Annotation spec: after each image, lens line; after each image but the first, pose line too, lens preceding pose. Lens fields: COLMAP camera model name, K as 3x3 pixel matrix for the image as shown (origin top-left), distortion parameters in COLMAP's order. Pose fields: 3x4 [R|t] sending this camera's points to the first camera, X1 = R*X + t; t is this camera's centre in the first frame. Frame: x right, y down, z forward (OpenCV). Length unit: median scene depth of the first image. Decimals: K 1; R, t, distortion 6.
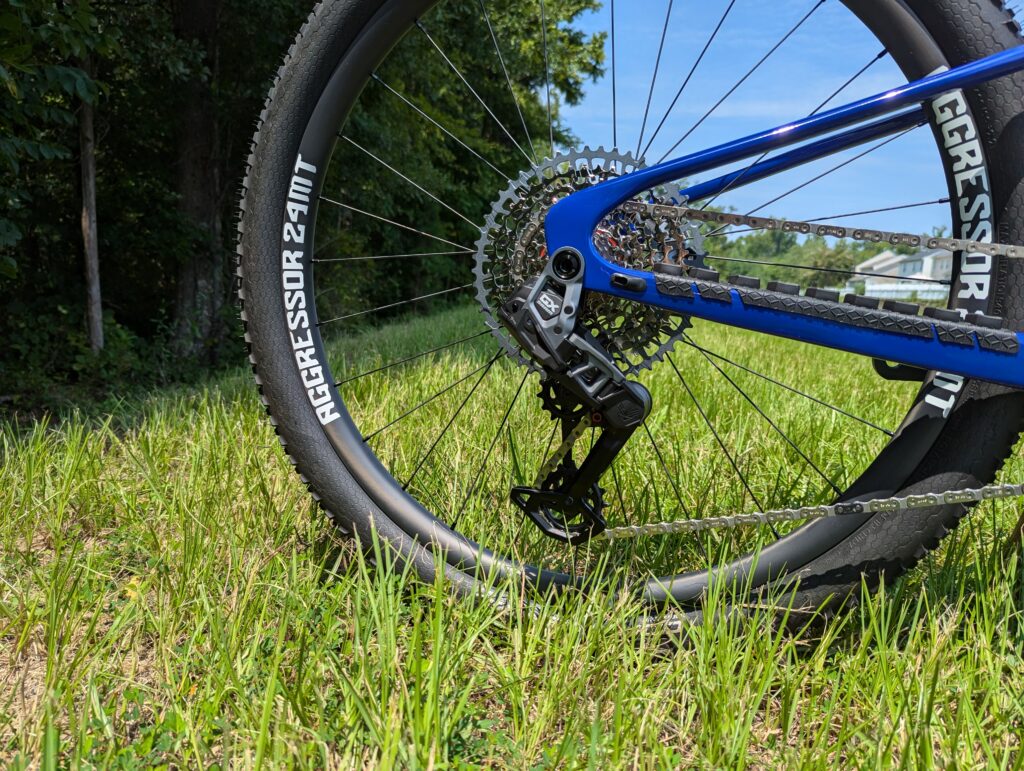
lens RADIAL K [[734.1, 0, 510.4], [0, 734.1, 374.6], [0, 0, 1]] dist [0.050880, -0.057924]
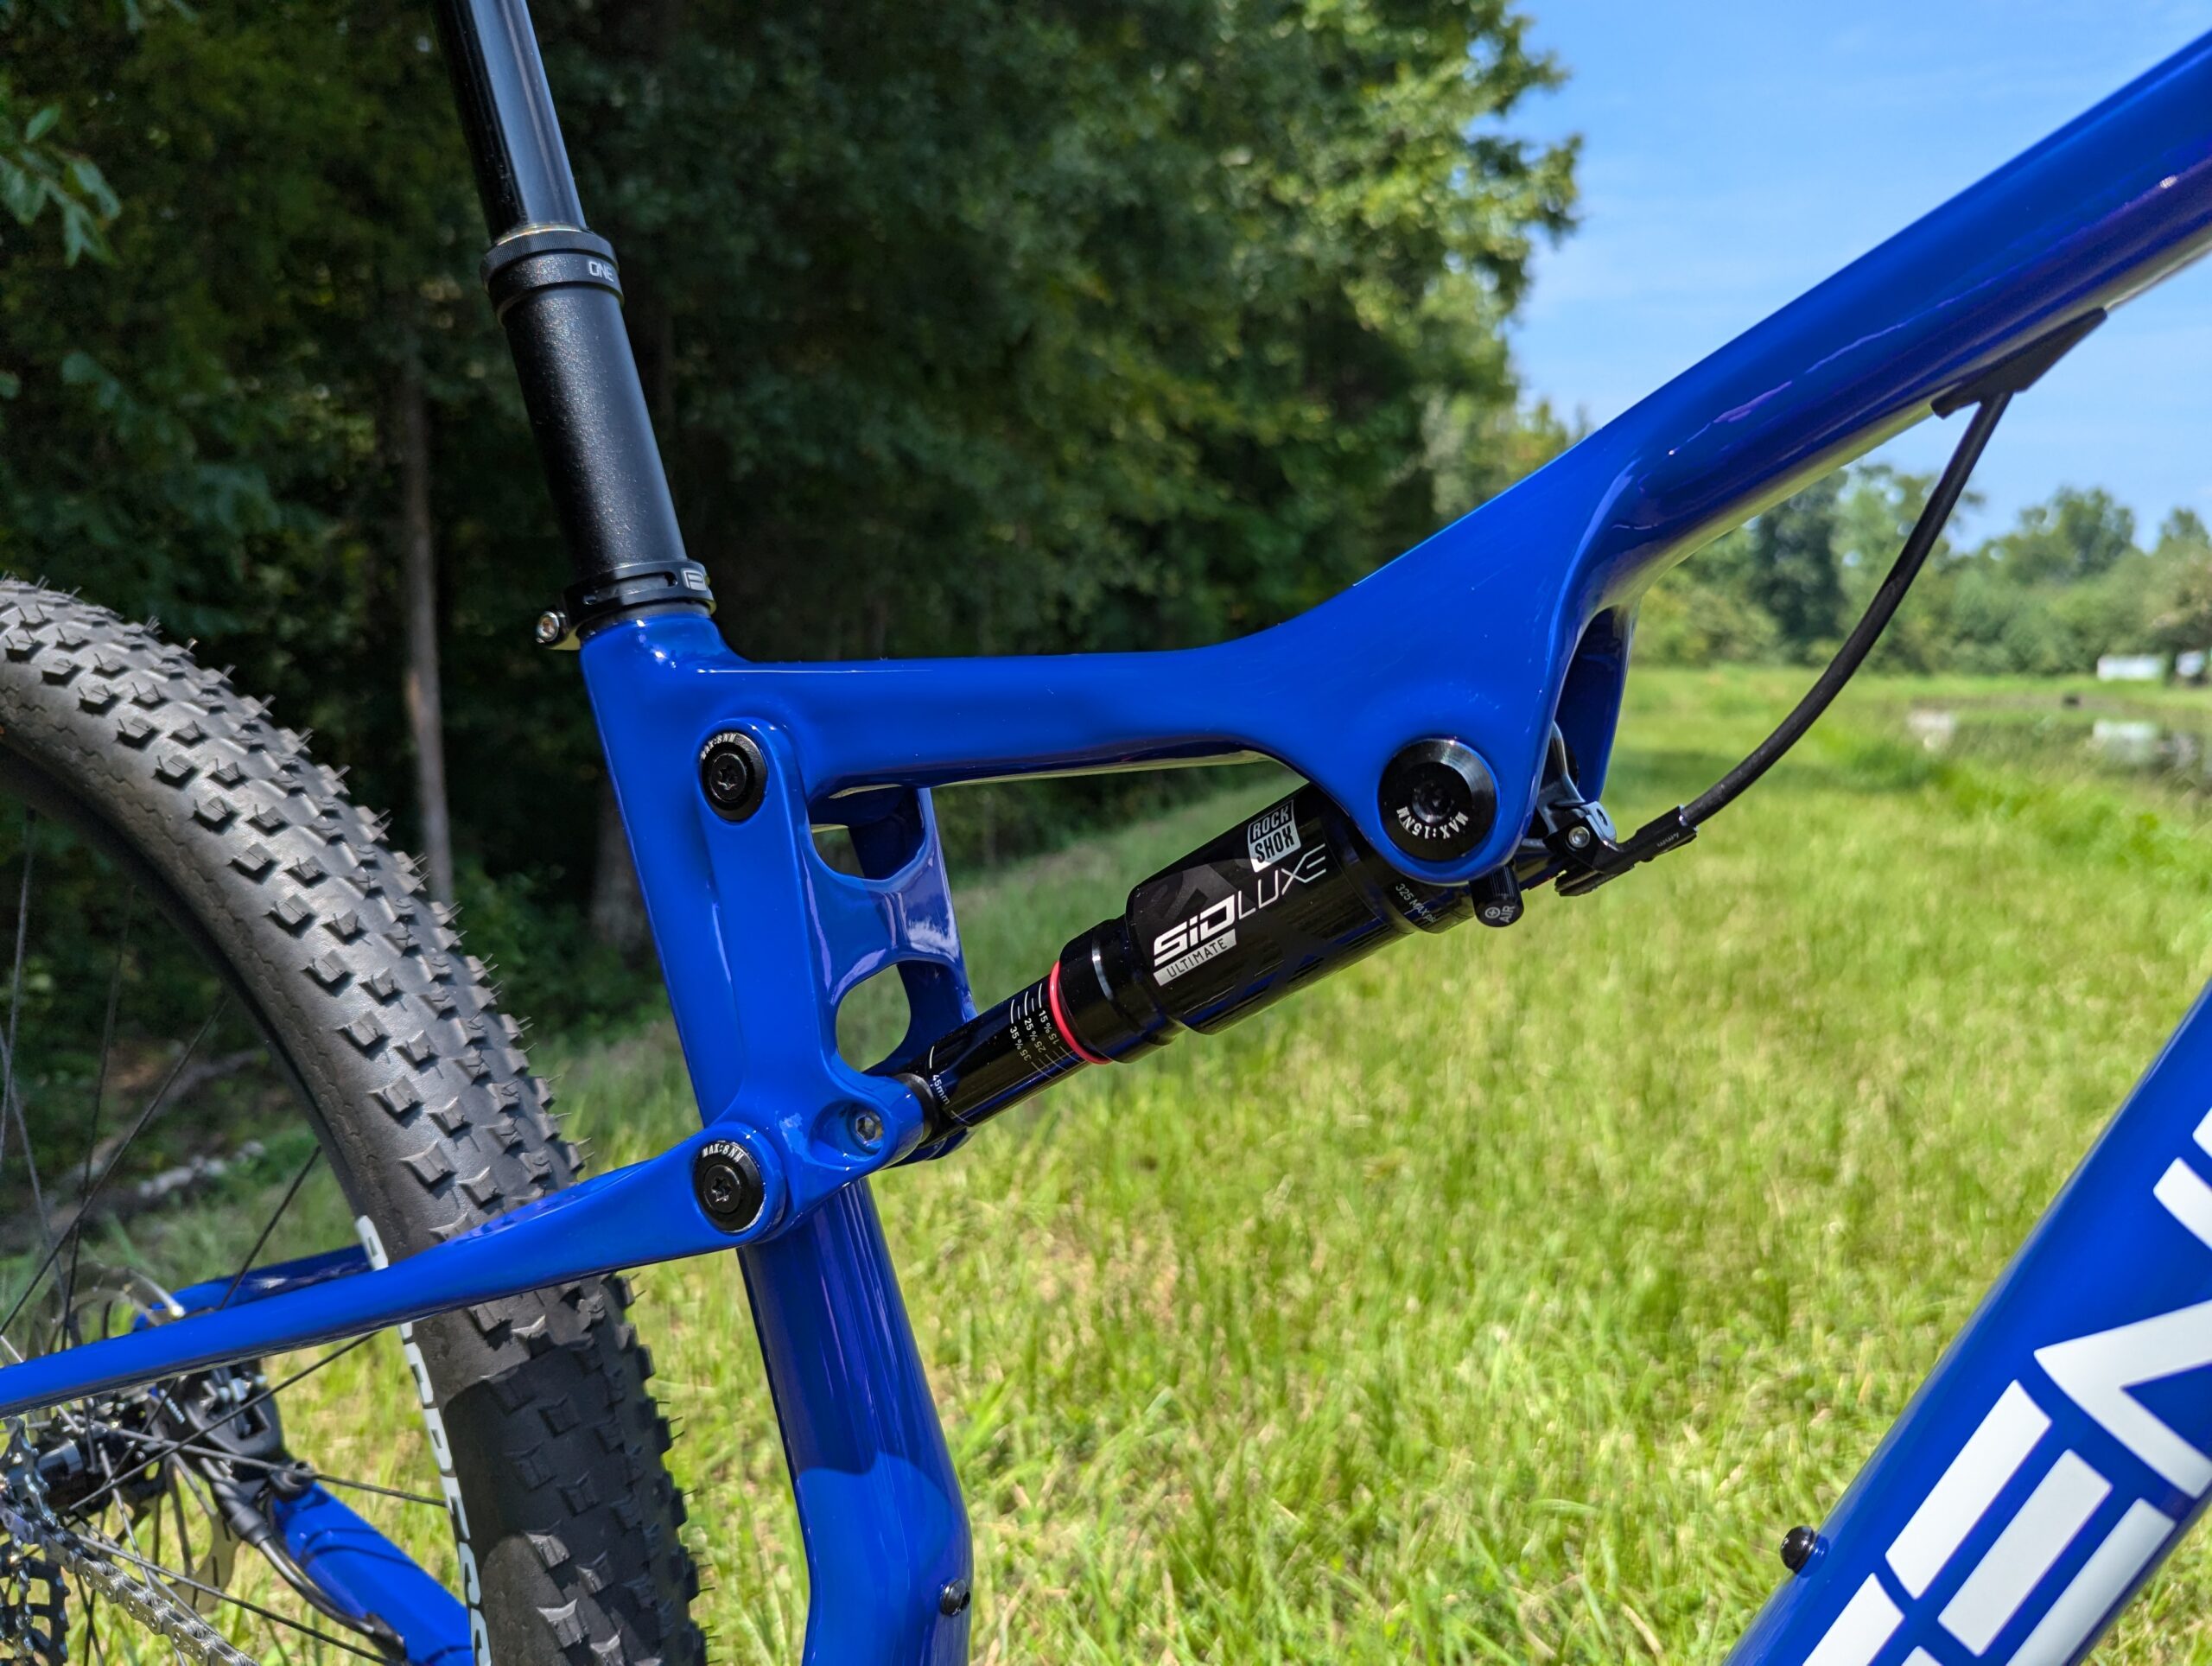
lens RADIAL K [[1588.3, 0, 1074.0], [0, 1588.3, 837.1], [0, 0, 1]] dist [0.063531, -0.076131]
pose [[0.975375, -0.034422, -0.217850, 0.866515], [0.027366, 0.999001, -0.035322, -0.435585], [0.218848, 0.028491, 0.975343, 0.173659]]
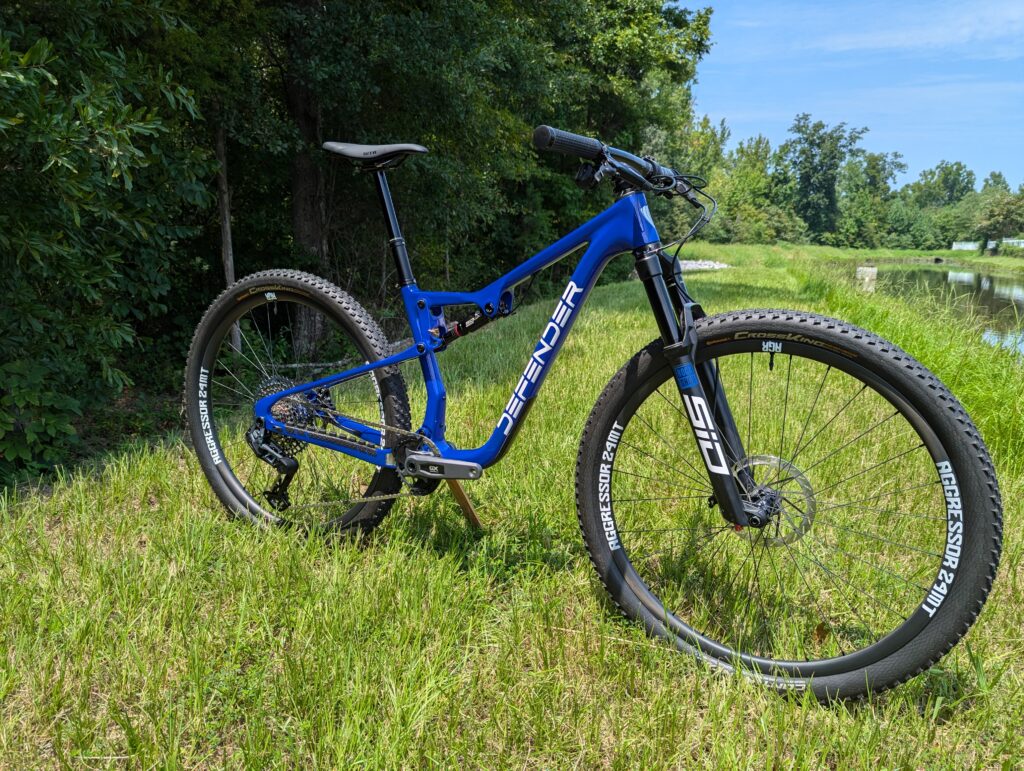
lens RADIAL K [[717.2, 0, 508.8], [0, 717.2, 373.0], [0, 0, 1]] dist [0.072318, -0.060622]
pose [[0.981837, -0.005101, -0.189656, 1.296735], [0.013514, 0.998979, 0.043097, -0.364245], [0.189243, -0.044877, 0.980904, -1.372714]]
